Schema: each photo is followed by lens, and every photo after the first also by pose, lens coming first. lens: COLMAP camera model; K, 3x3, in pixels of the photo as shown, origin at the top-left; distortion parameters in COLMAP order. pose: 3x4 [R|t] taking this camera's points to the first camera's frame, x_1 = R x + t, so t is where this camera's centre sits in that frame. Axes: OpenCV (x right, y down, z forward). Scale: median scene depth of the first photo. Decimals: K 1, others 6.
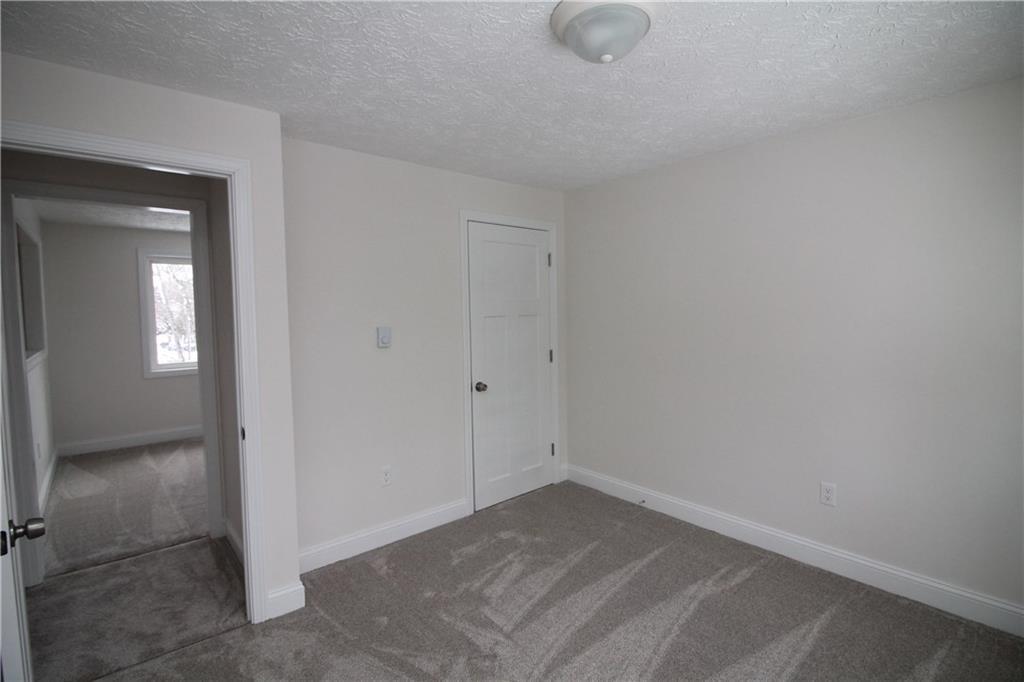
lens RADIAL K [[478.0, 0, 512.0], [0, 478.0, 341.0], [0, 0, 1]] dist [0.000313, 0.000069]
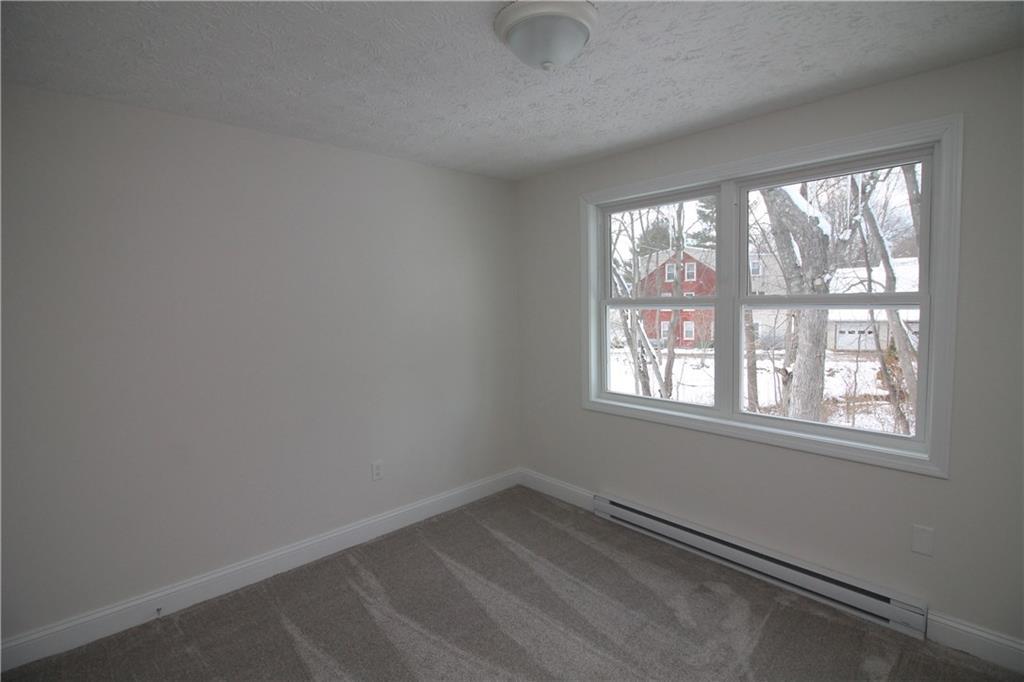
lens RADIAL K [[478.0, 0, 512.0], [0, 478.0, 341.0], [0, 0, 1]] dist [0.000313, 0.000069]
pose [[-0.052034, -0.036711, 0.997970, -0.496037], [0.088024, 0.995266, 0.041201, -0.005748], [-0.994758, 0.089989, -0.048556, 0.713168]]
